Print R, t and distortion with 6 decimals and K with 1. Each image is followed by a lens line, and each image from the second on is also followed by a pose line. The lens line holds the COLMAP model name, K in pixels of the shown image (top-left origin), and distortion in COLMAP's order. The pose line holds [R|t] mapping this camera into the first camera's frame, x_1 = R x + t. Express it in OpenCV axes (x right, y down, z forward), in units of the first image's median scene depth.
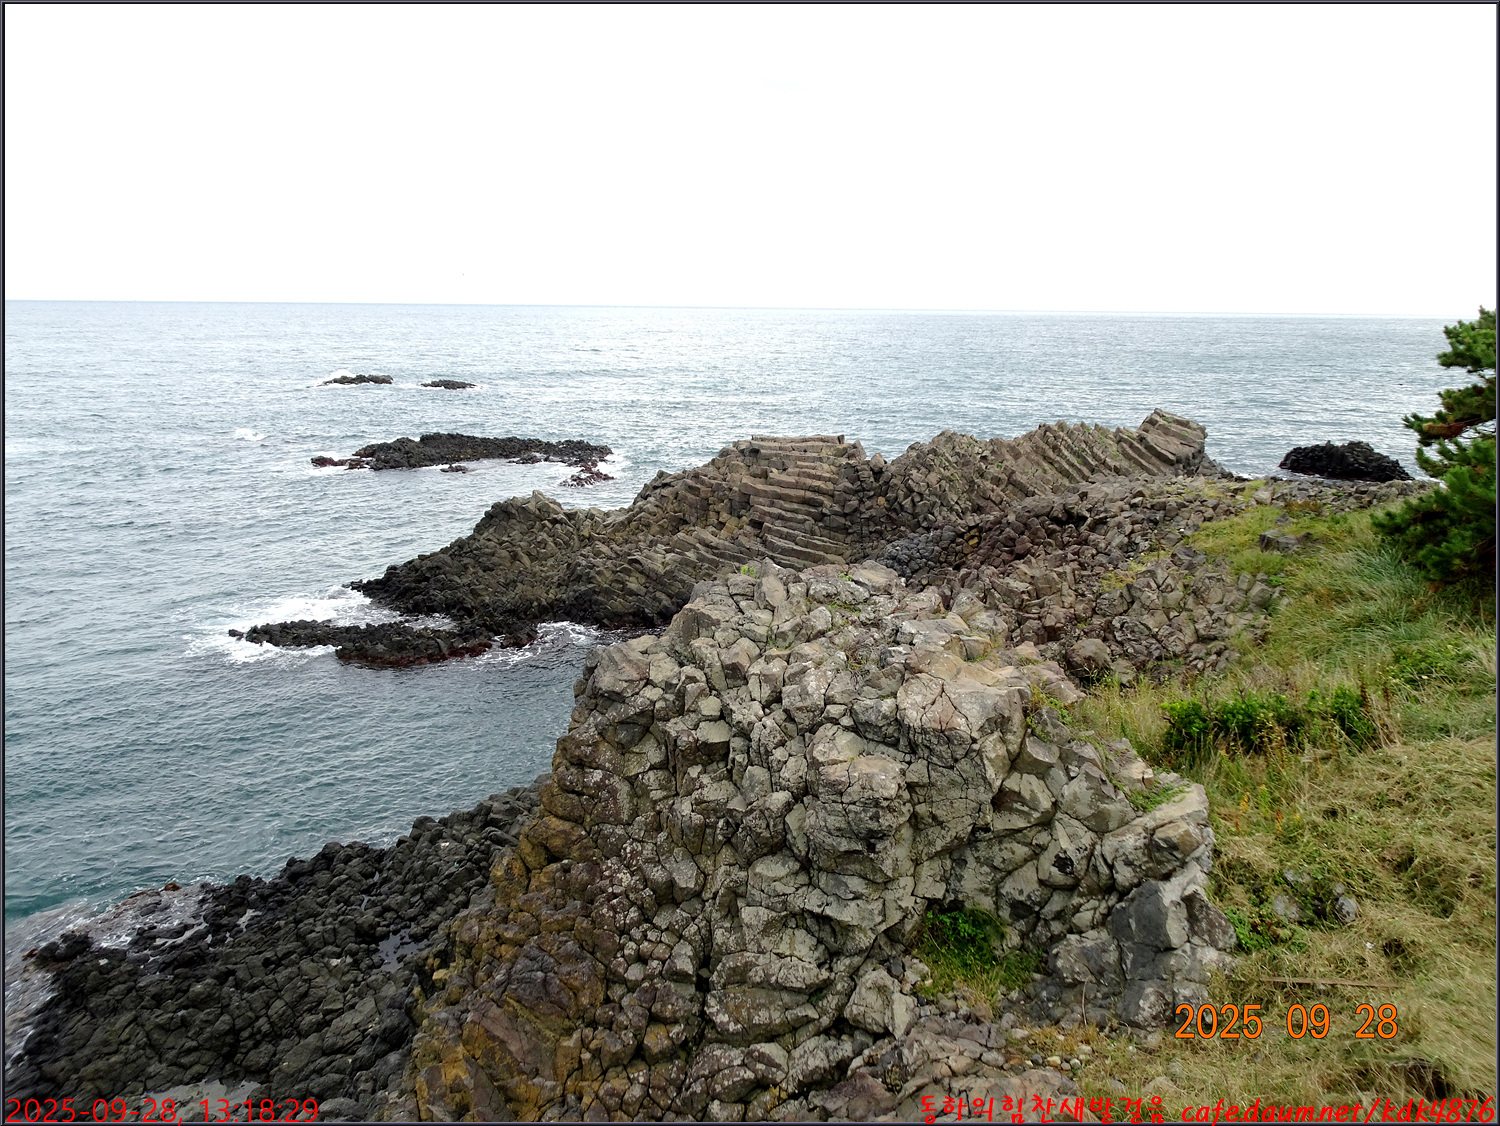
lens RADIAL K [[1058.3, 0, 754.4], [0, 1058.3, 556.4], [0, 0, 1]] dist [0.017390, -0.008640]
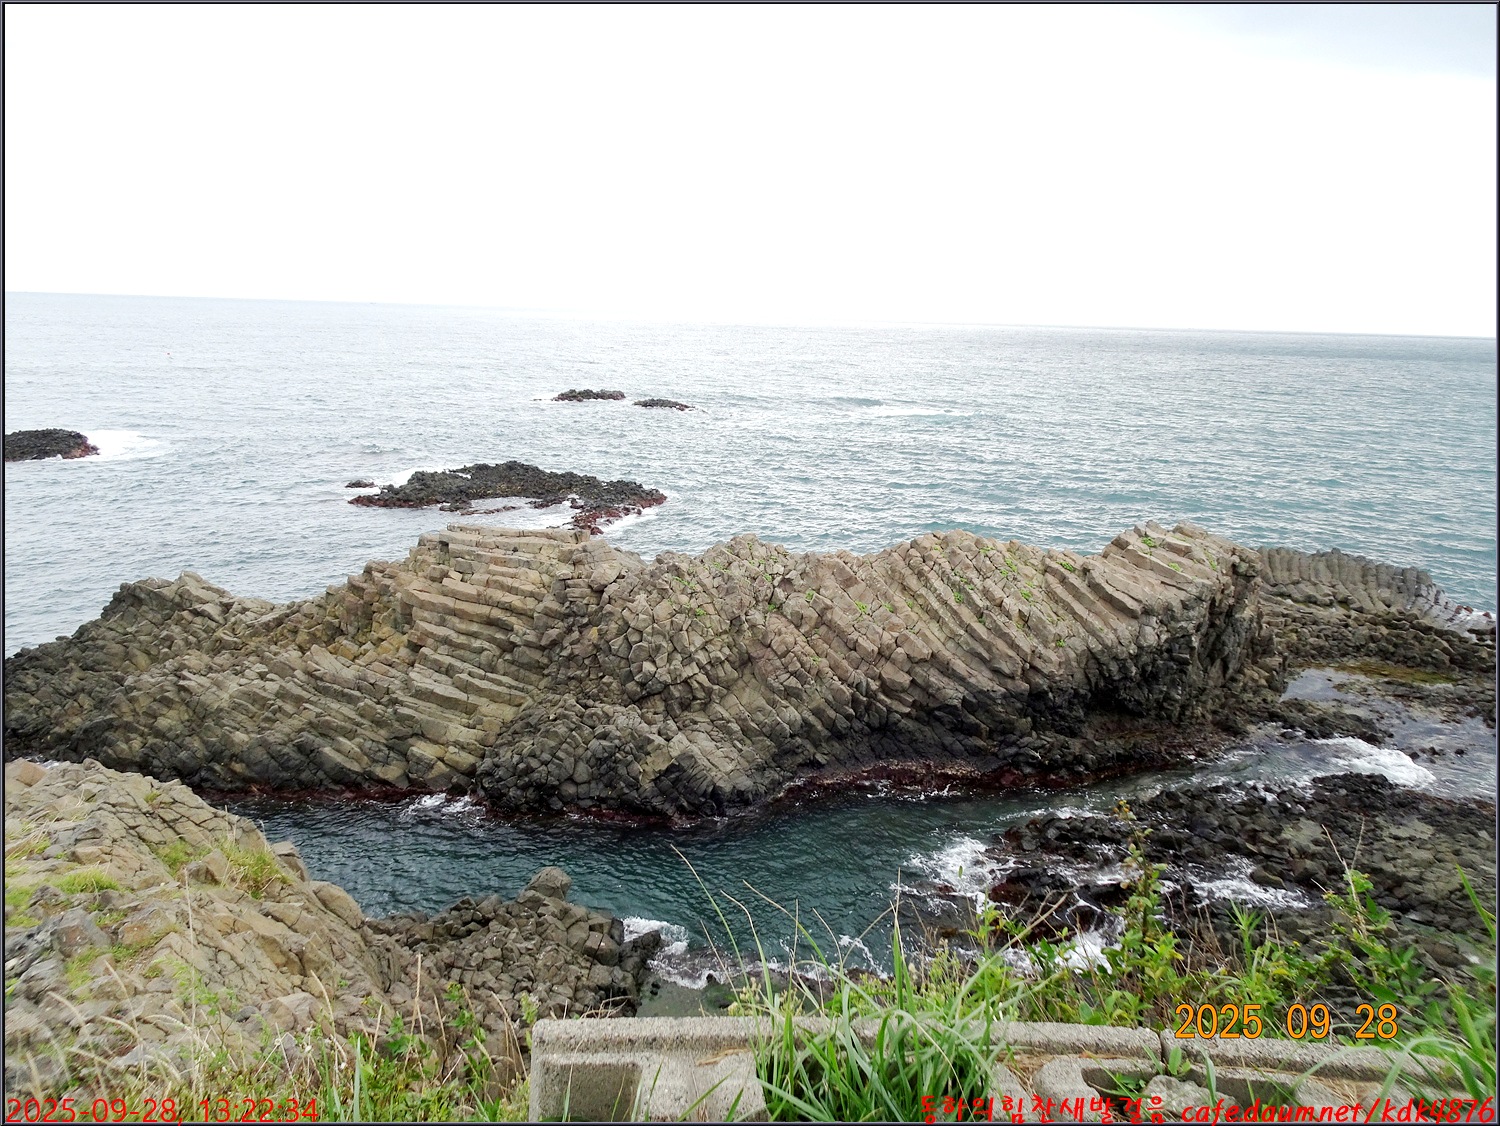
lens RADIAL K [[1061.2, 0, 749.3], [0, 1061.2, 544.5], [0, 0, 1]] dist [-0.020359, -0.000231]
pose [[0.933208, 0.089600, -0.347986, 0.834876], [-0.100711, 0.994818, -0.013934, -0.205728], [0.344934, 0.048049, 0.937396, 0.727619]]
